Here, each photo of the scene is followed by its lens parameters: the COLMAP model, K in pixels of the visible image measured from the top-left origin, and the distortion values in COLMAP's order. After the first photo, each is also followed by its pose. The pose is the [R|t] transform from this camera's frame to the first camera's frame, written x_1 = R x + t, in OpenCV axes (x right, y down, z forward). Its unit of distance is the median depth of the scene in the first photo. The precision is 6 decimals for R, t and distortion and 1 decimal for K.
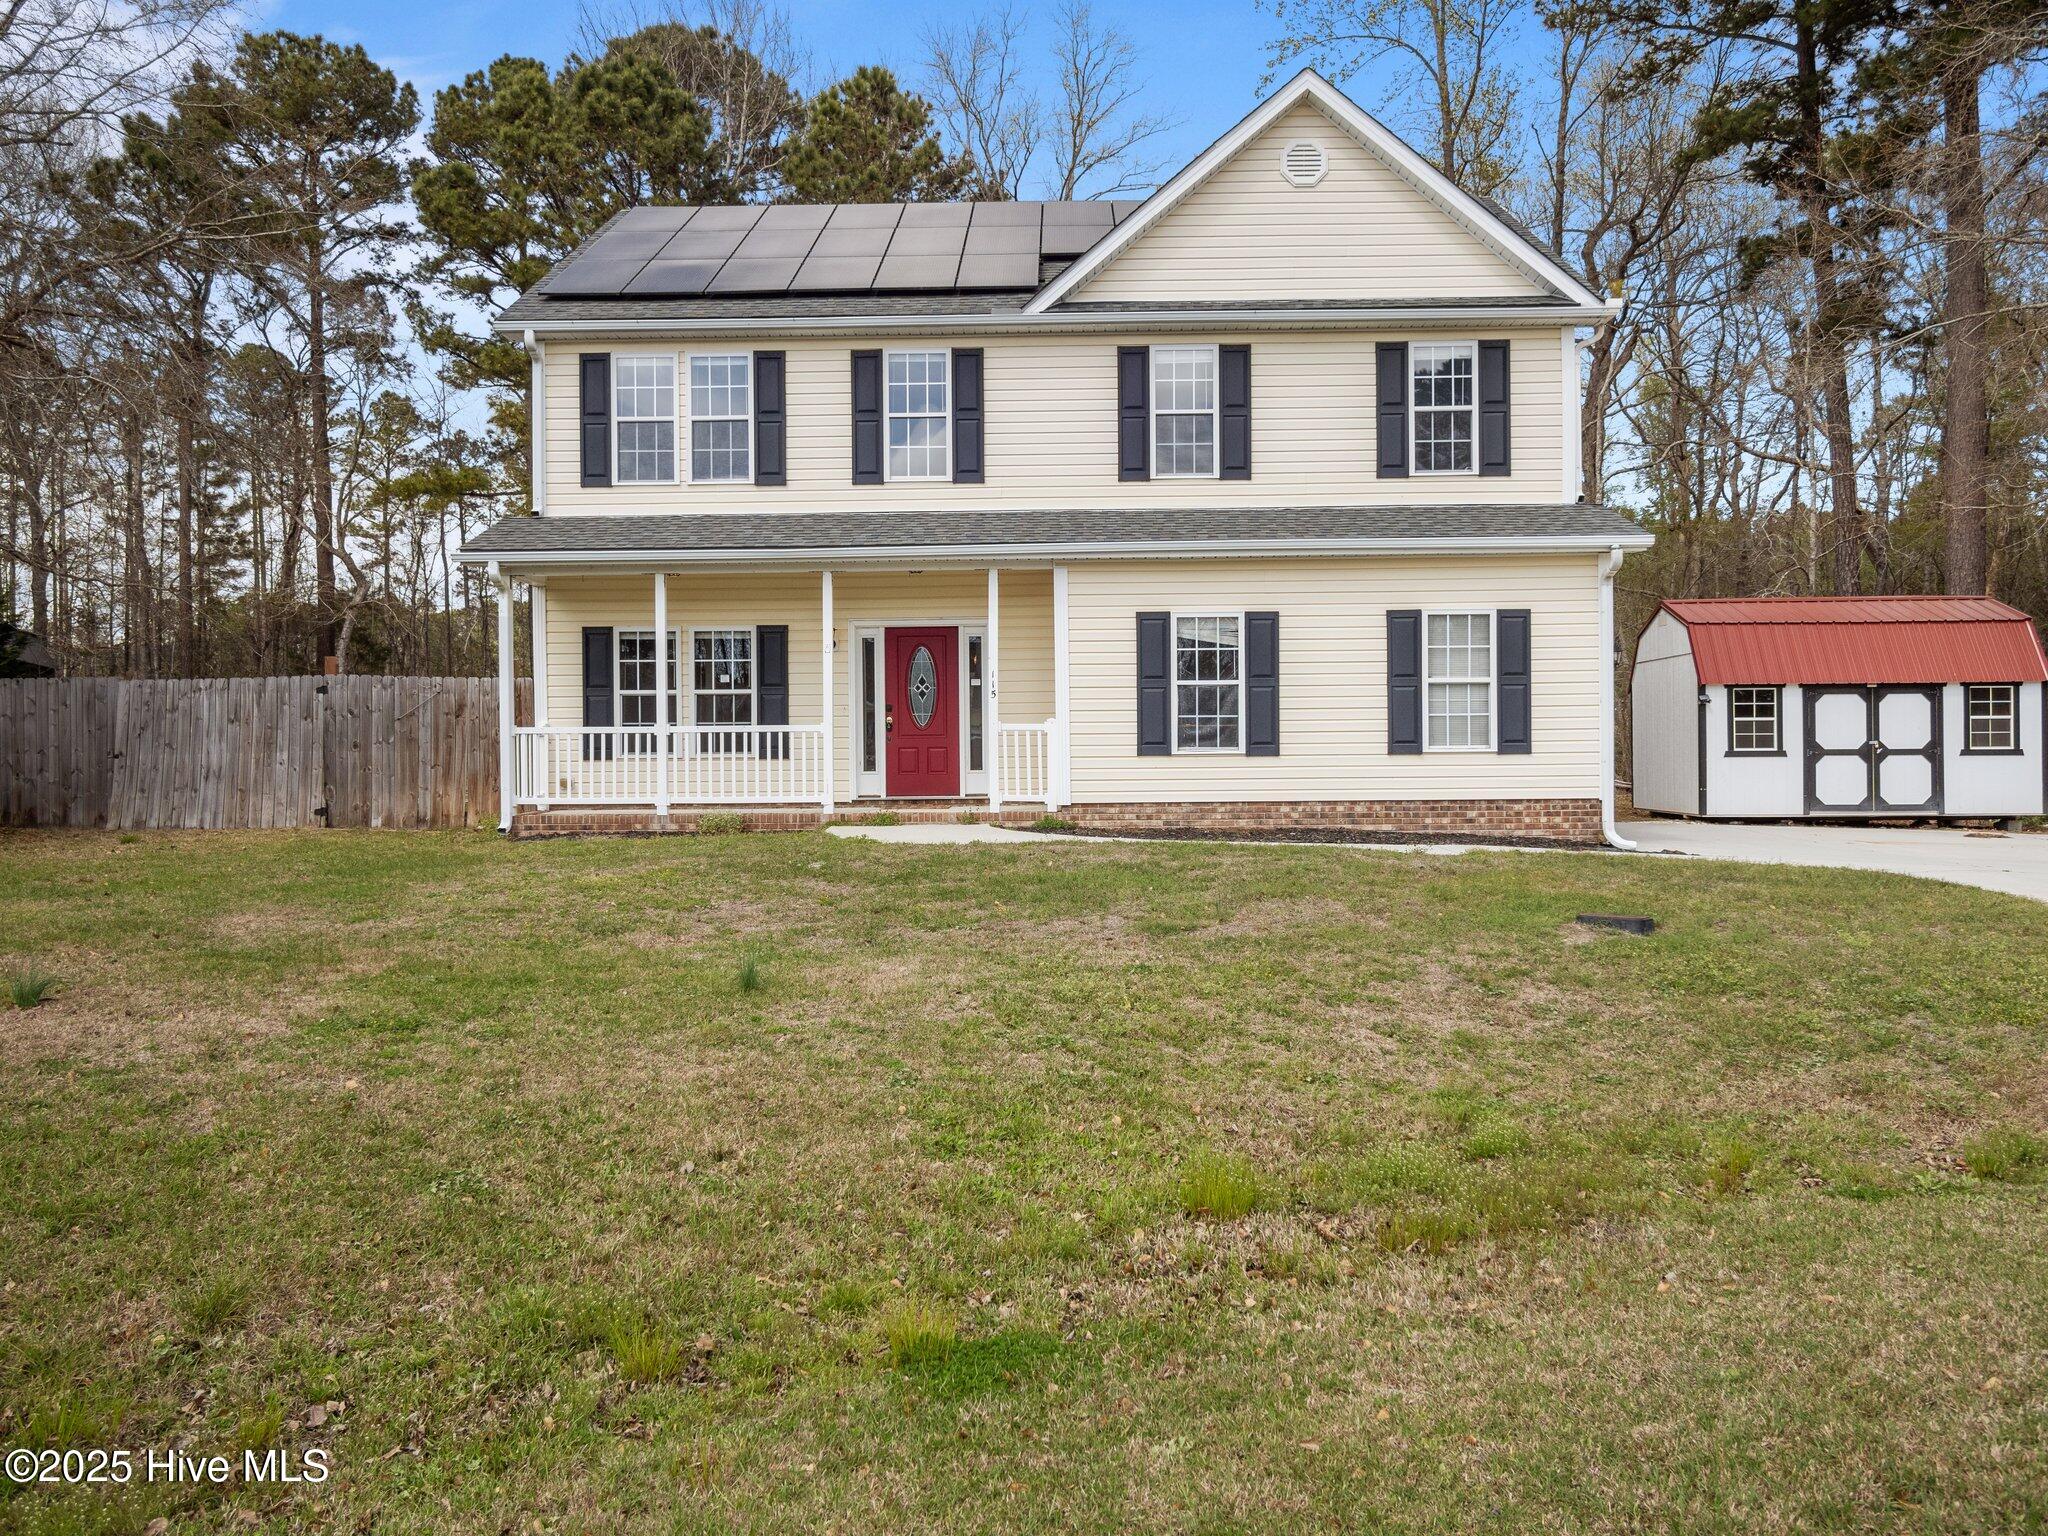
lens RADIAL K [[1528.0, 0, 1024.7], [0, 1528.0, 766.7], [0, 0, 1]] dist [0.008630, -0.007578]
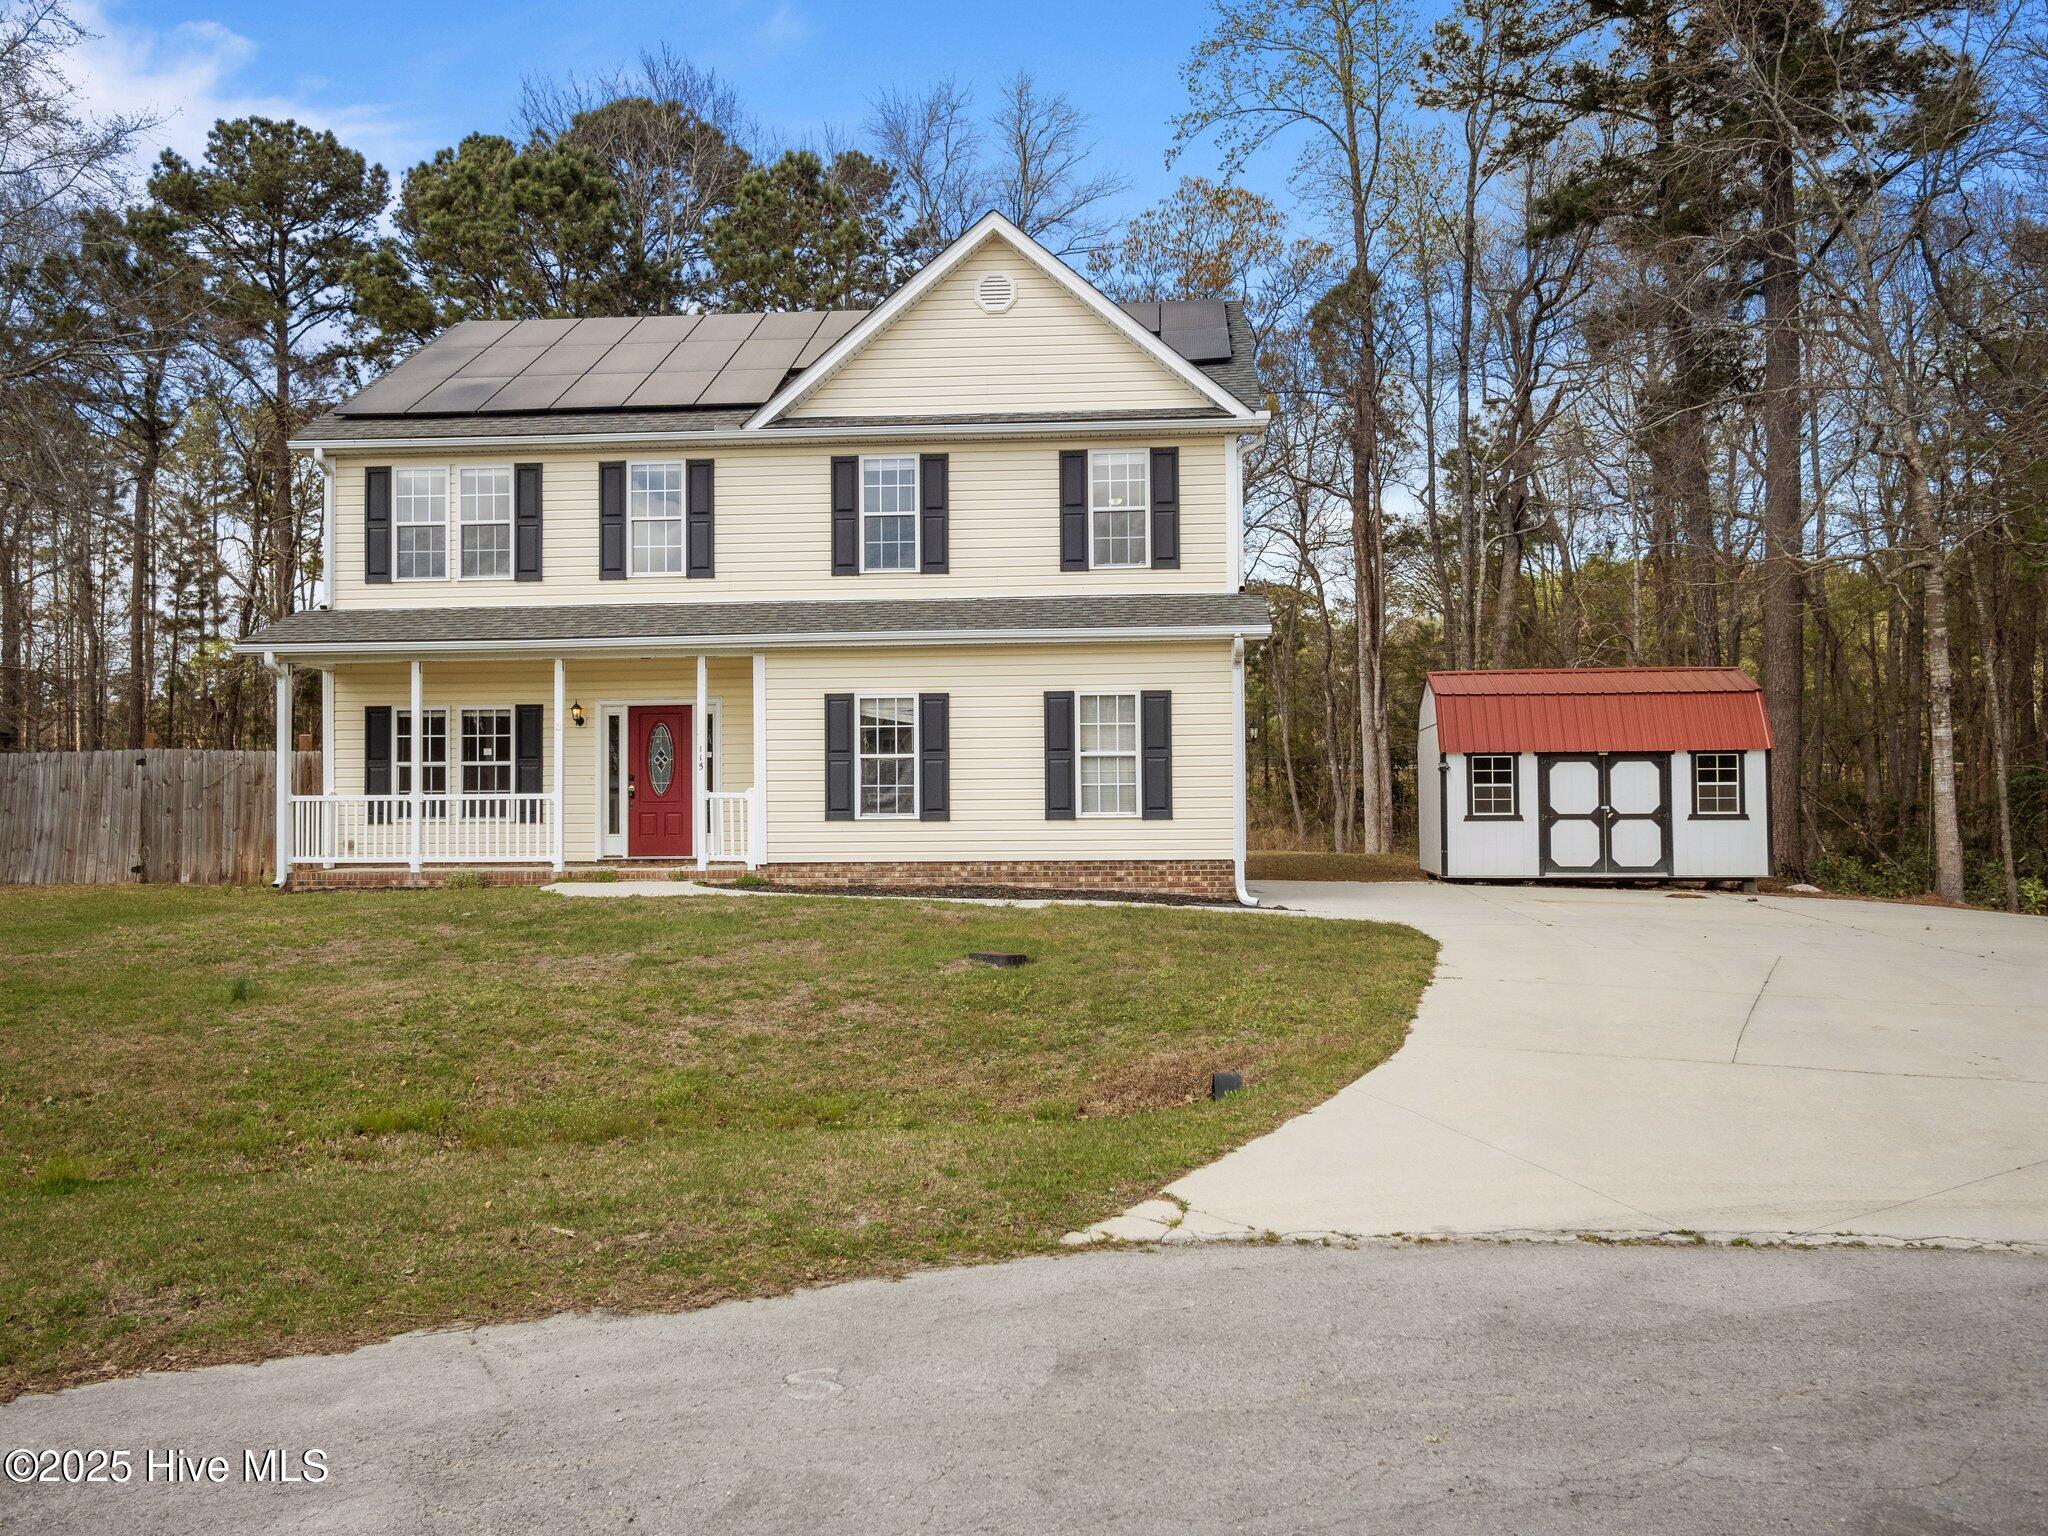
lens RADIAL K [[1637.0, 0, 1022.0], [0, 1637.0, 770.5], [0, 0, 1]] dist [0.016925, 0.007770]
pose [[0.998266, -0.000837, -0.058852, 0.268471], [-0.001141, 0.999436, -0.033564, -0.003631], [0.058847, 0.033573, 0.997702, -0.184150]]
